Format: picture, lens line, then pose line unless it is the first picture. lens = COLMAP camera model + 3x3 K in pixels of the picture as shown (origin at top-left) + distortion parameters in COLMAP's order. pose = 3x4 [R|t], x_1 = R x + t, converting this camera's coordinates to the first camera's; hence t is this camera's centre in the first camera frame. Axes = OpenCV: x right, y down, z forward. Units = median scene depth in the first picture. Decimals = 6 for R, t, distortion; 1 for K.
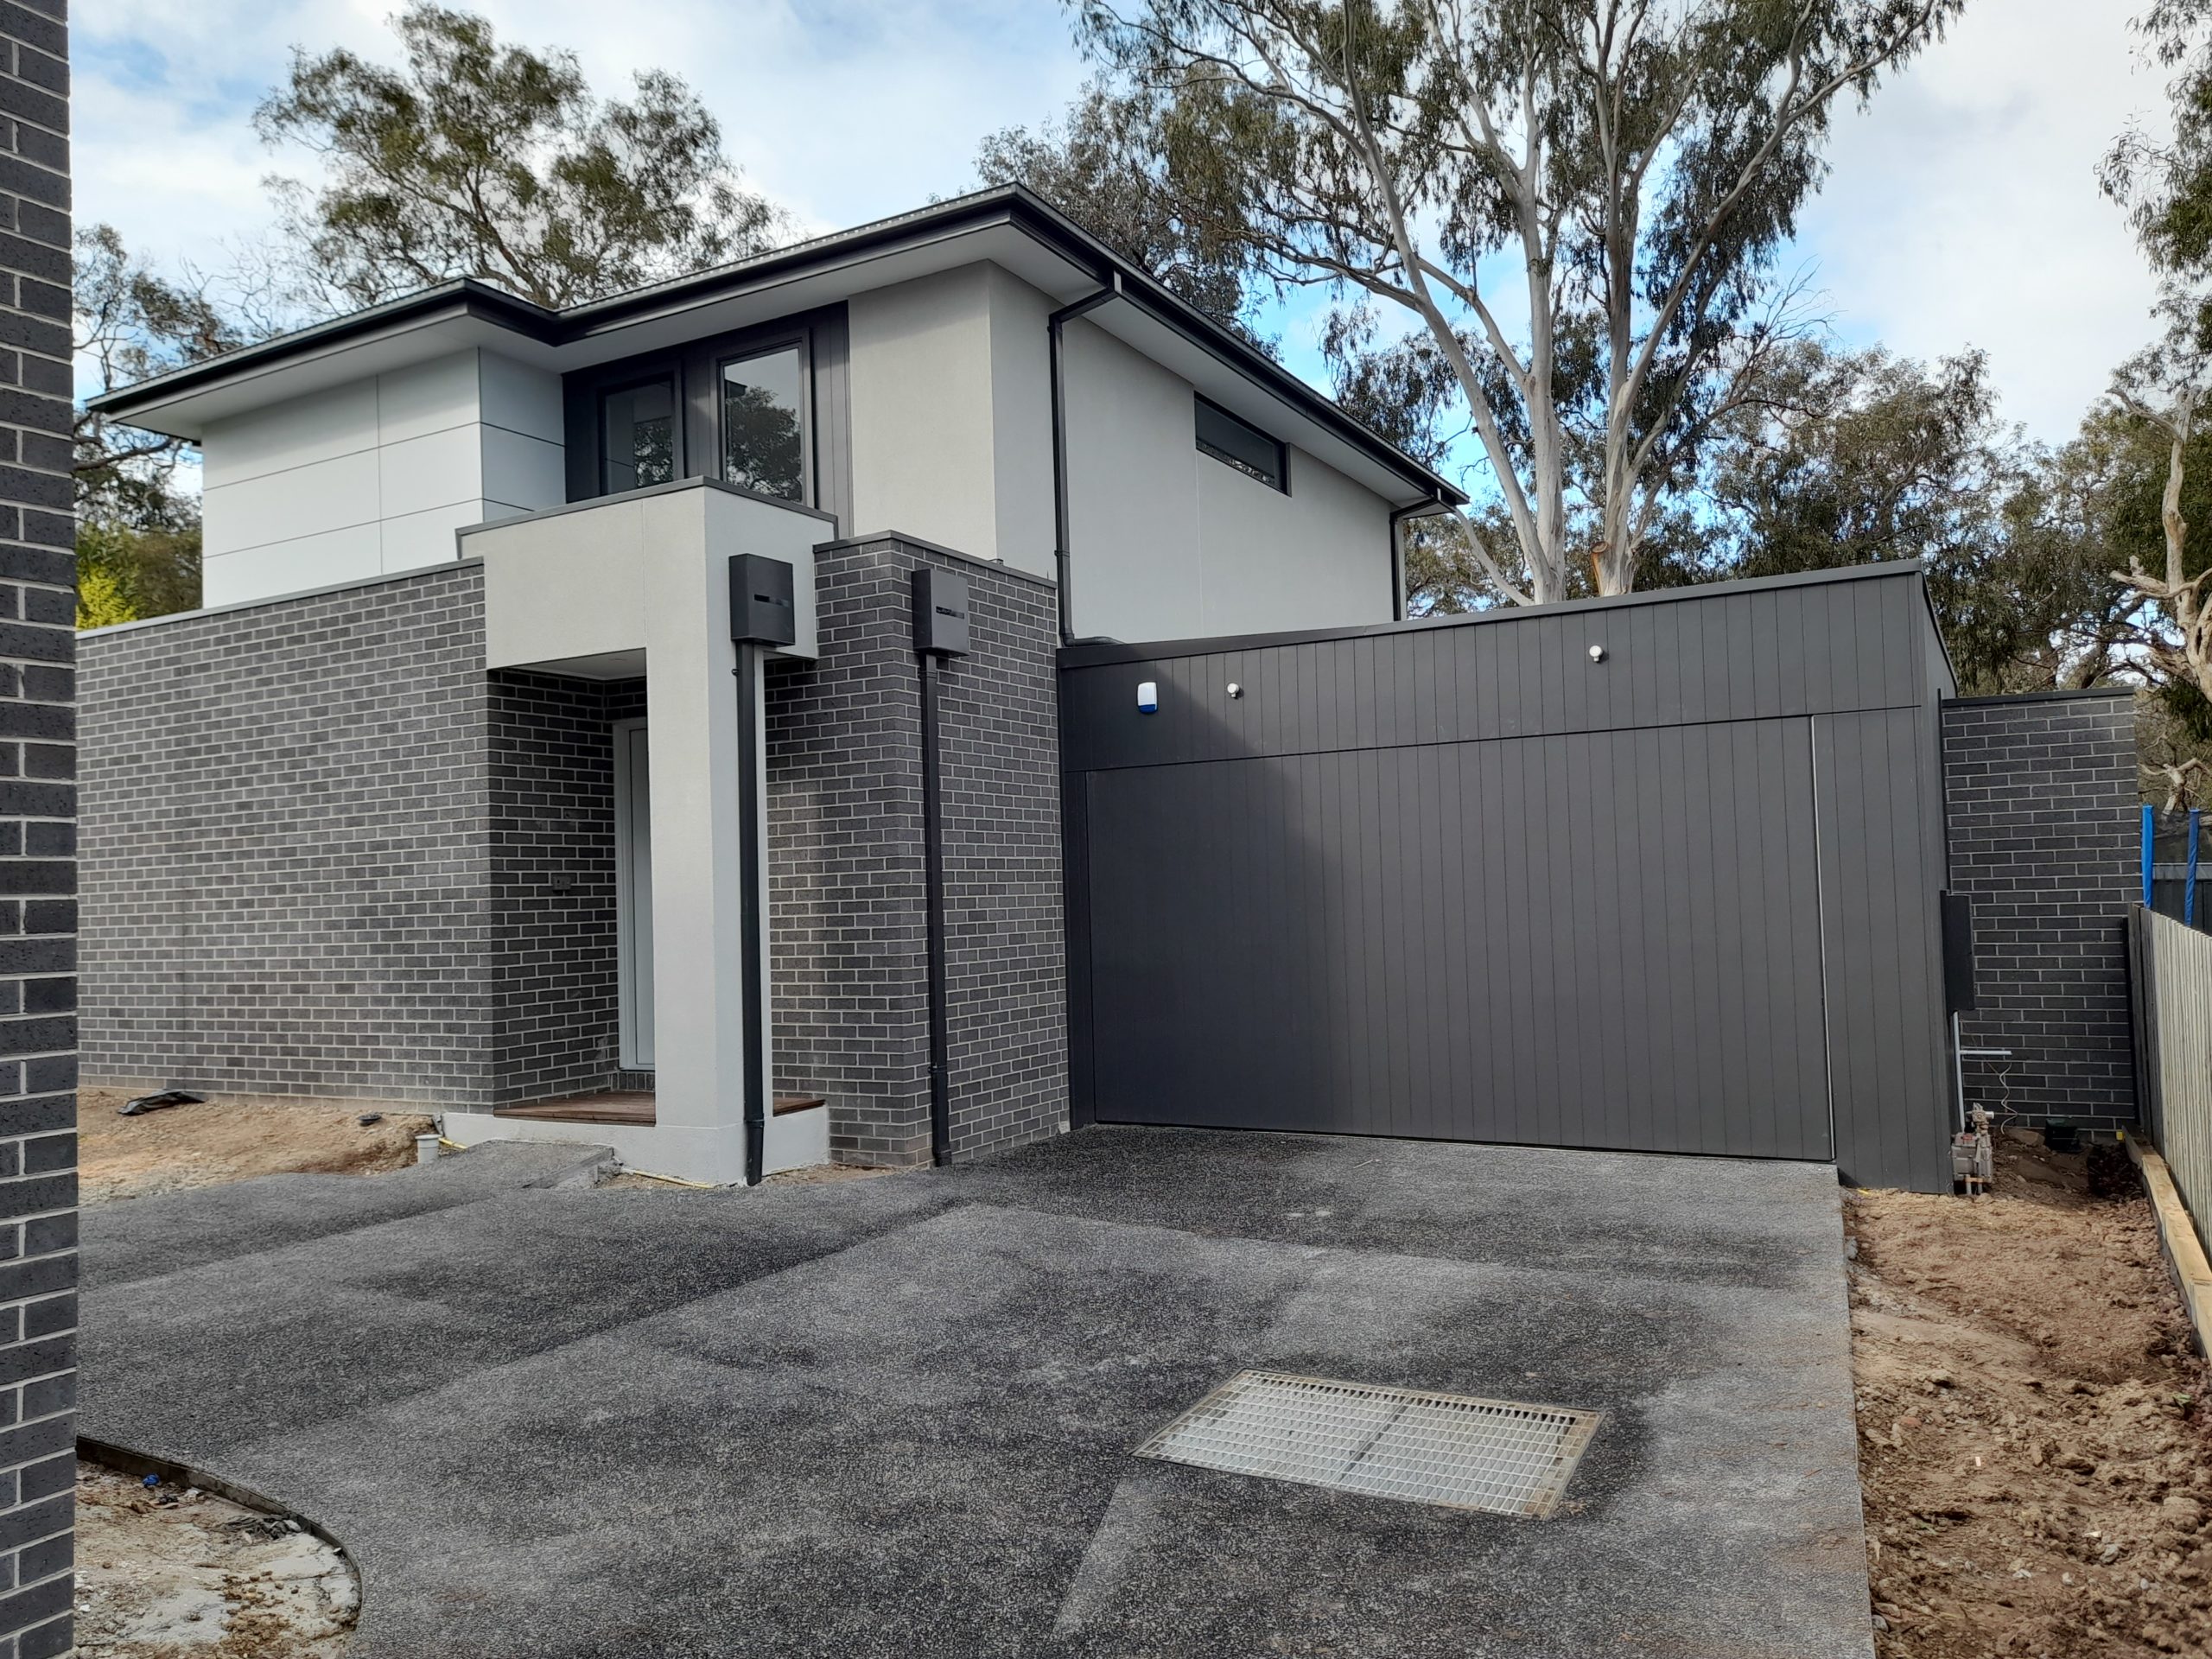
lens RADIAL K [[1591.2, 0, 1099.5], [0, 1591.2, 837.8], [0, 0, 1]] dist [0.076115, -0.067174]
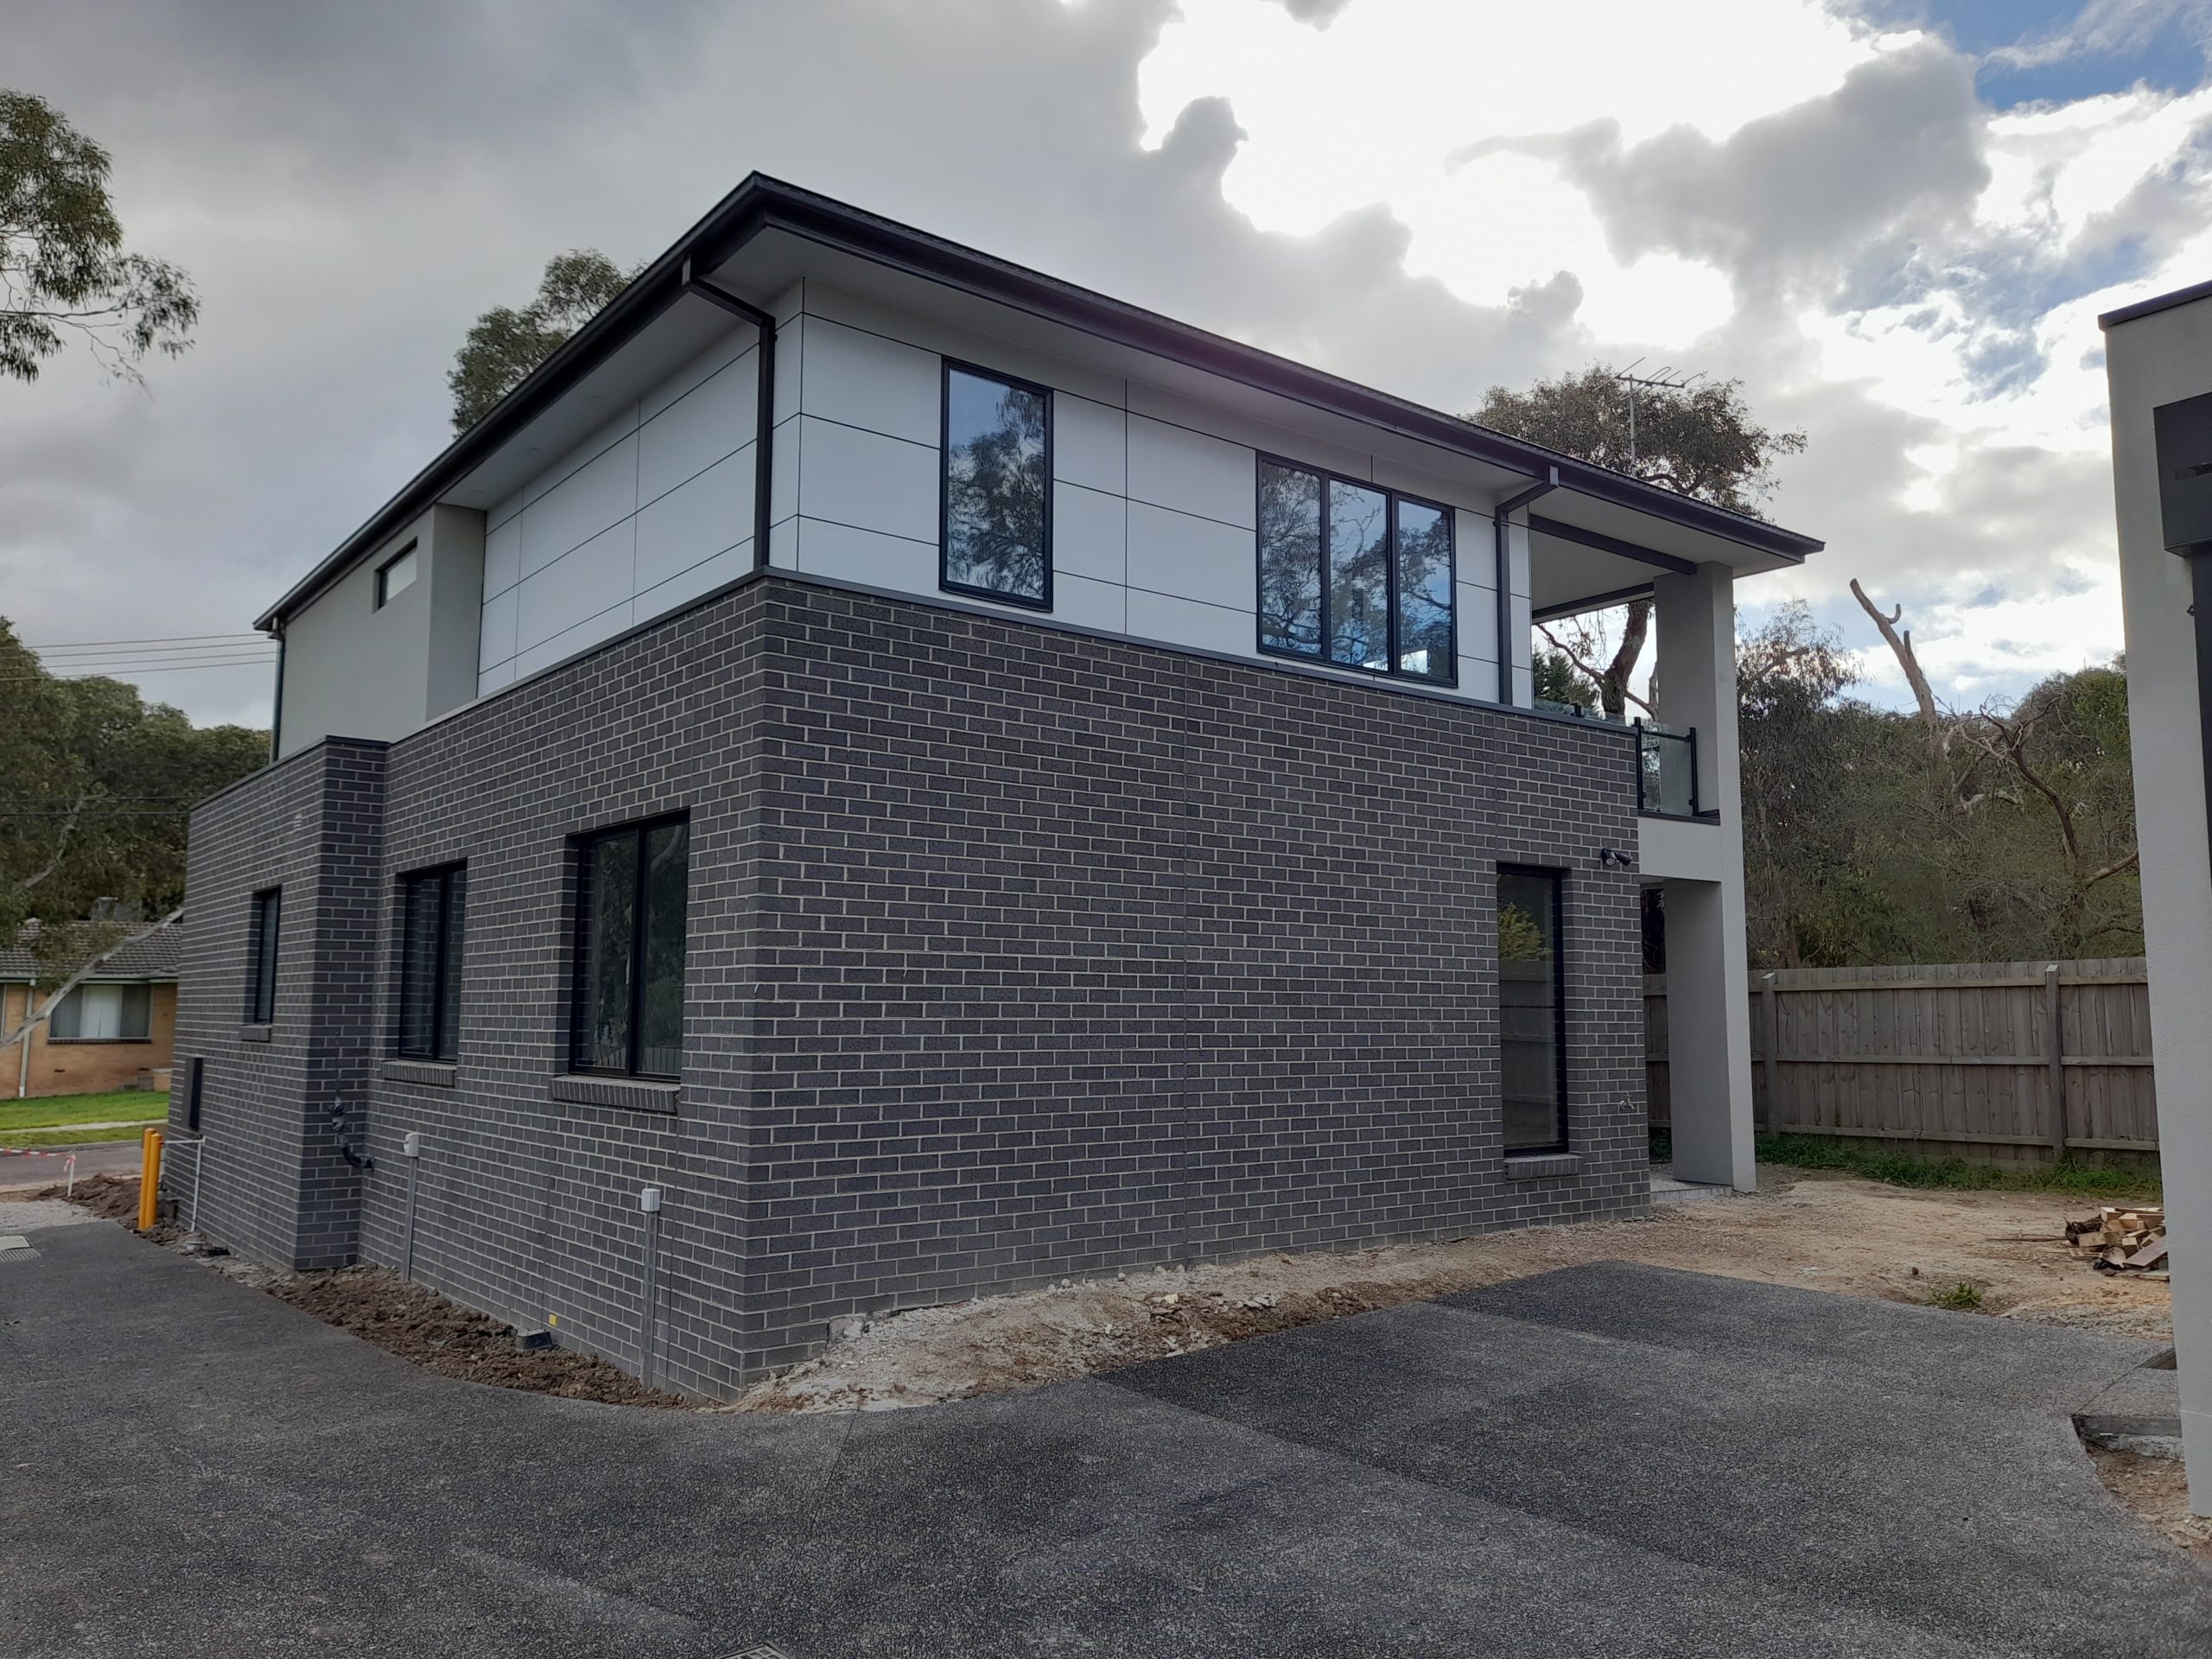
lens RADIAL K [[1591.2, 0, 1099.5], [0, 1591.2, 837.8], [0, 0, 1]] dist [0.076115, -0.067174]
pose [[-0.378095, -0.069533, -0.923152, 0.374617], [0.042302, 0.994836, -0.092259, 0.010983], [0.924800, -0.073934, -0.373201, 0.706118]]
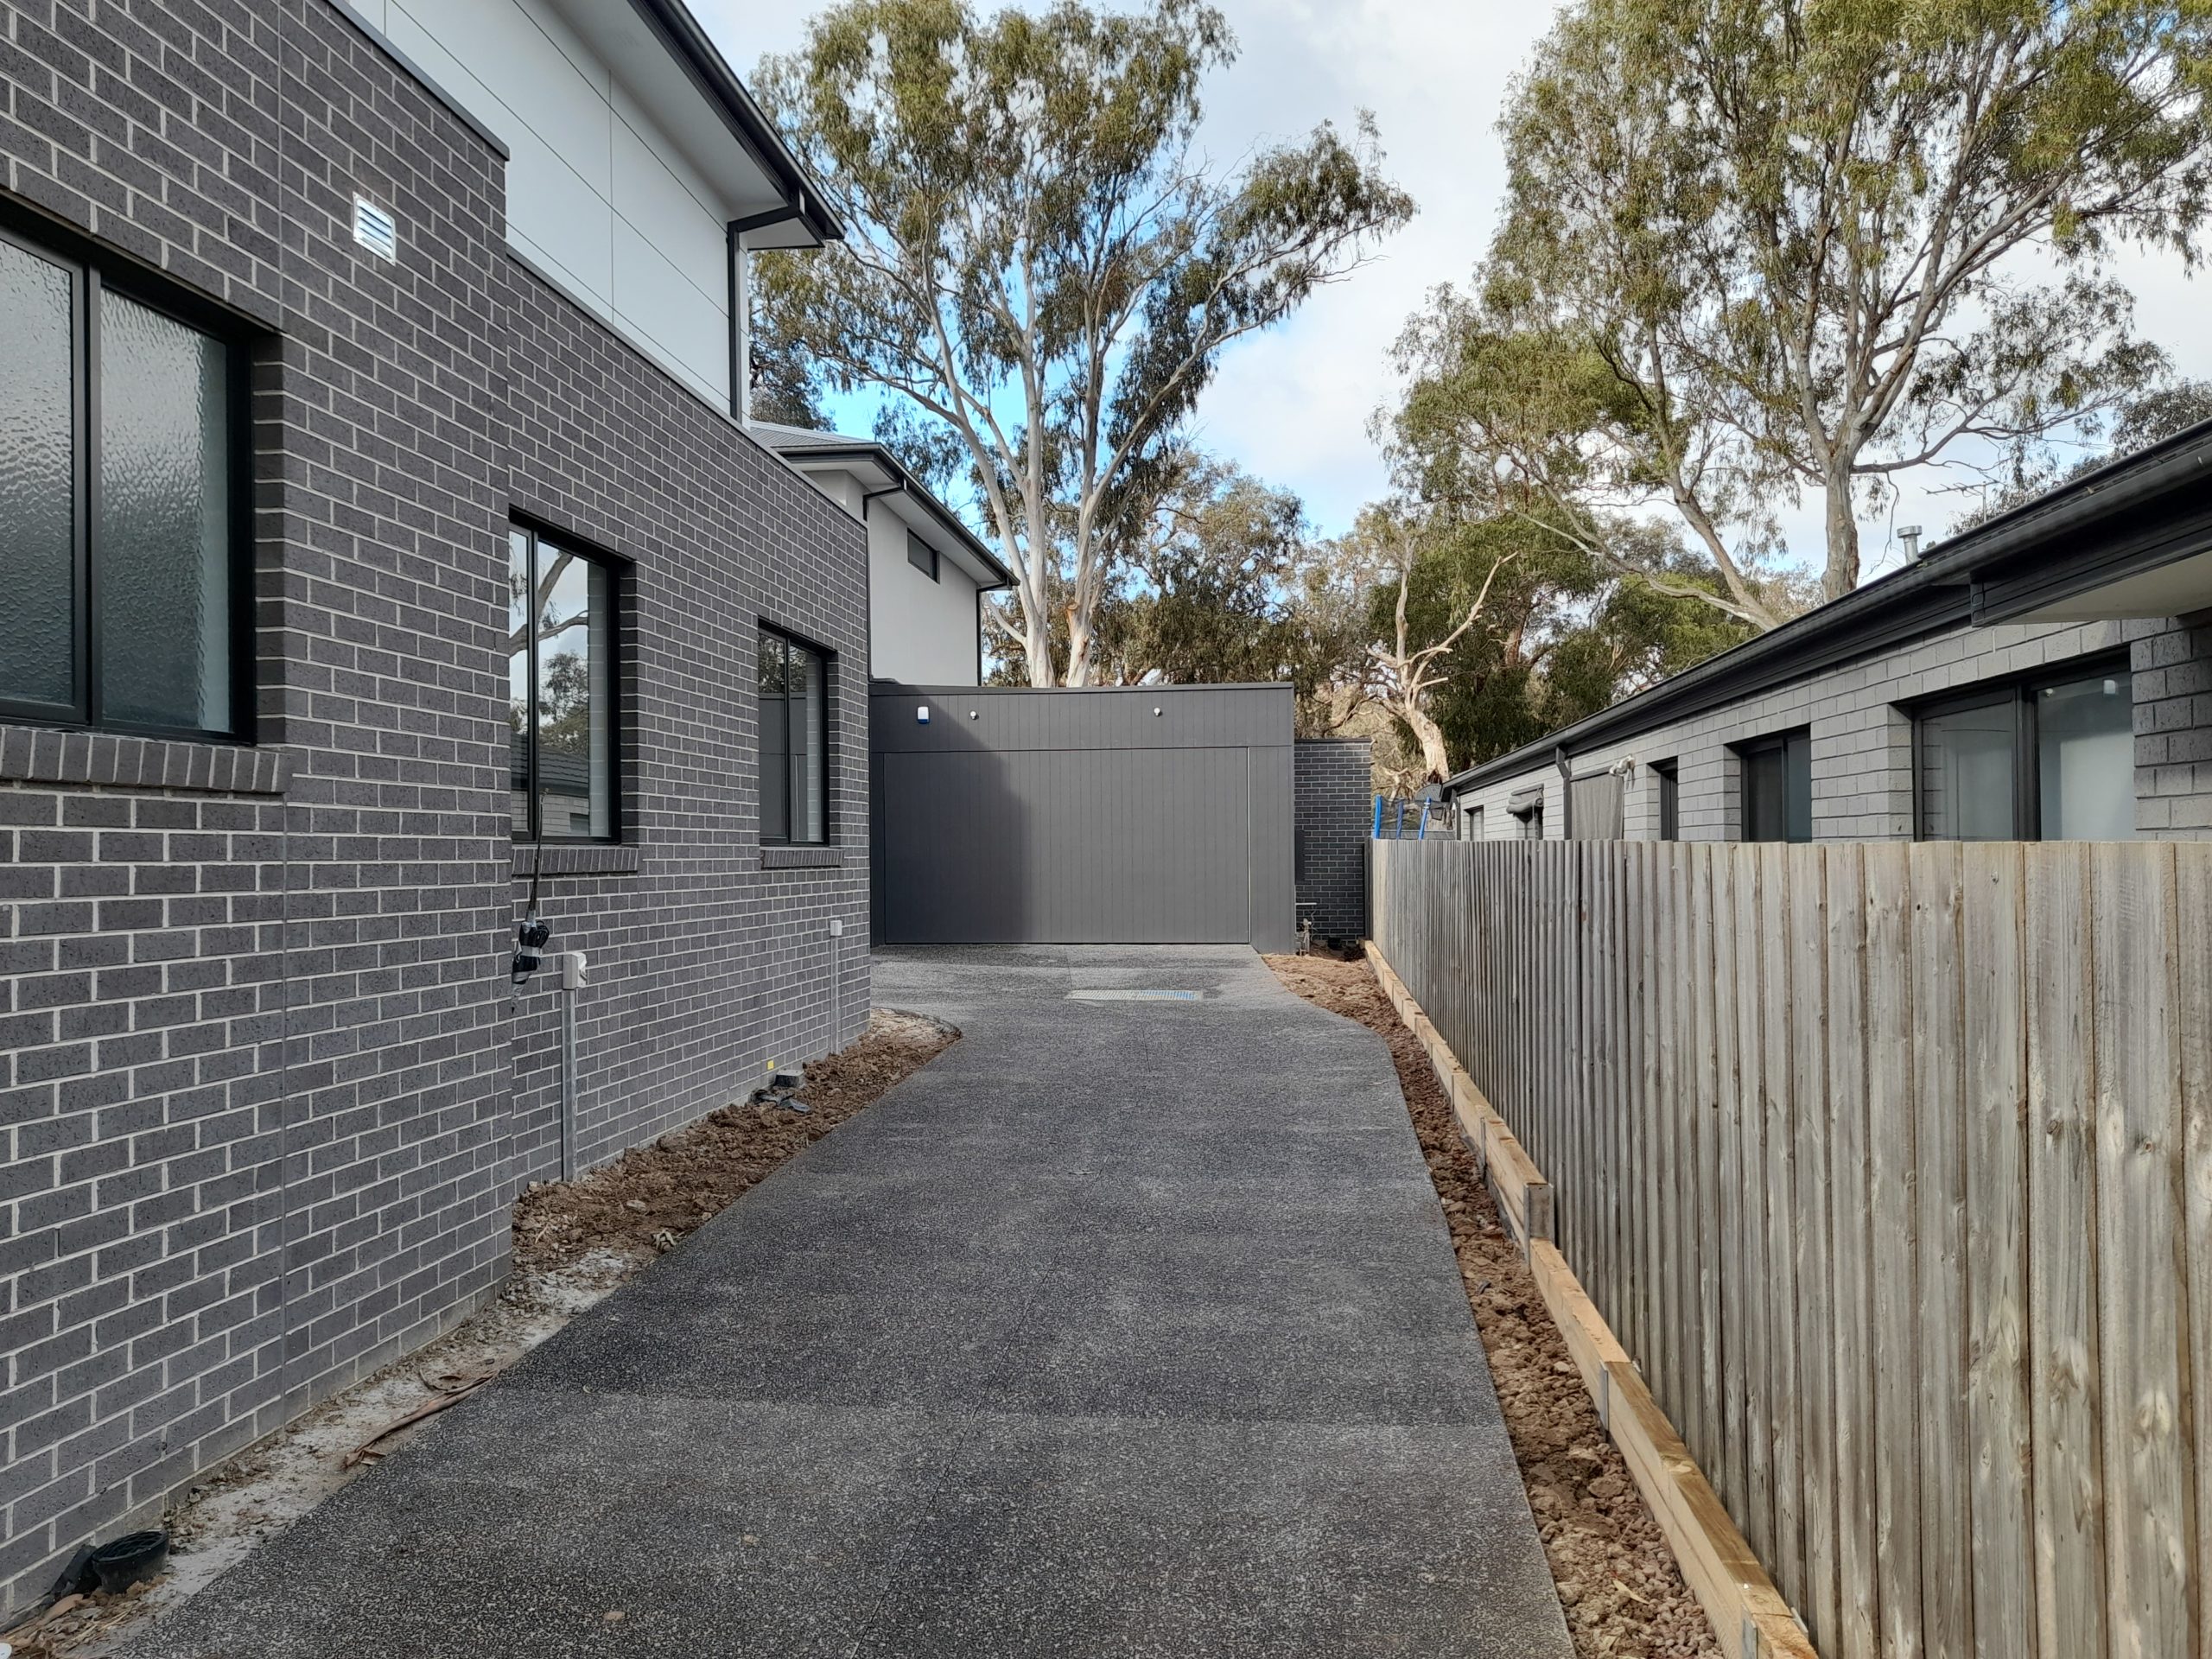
lens RADIAL K [[1591.2, 0, 1099.5], [0, 1591.2, 837.8], [0, 0, 1]] dist [0.076115, -0.067174]
pose [[0.923348, 0.024957, 0.383153, -0.478720], [-0.032408, 0.999390, 0.013002, 0.023211], [-0.382594, -0.024422, 0.923594, -0.781497]]
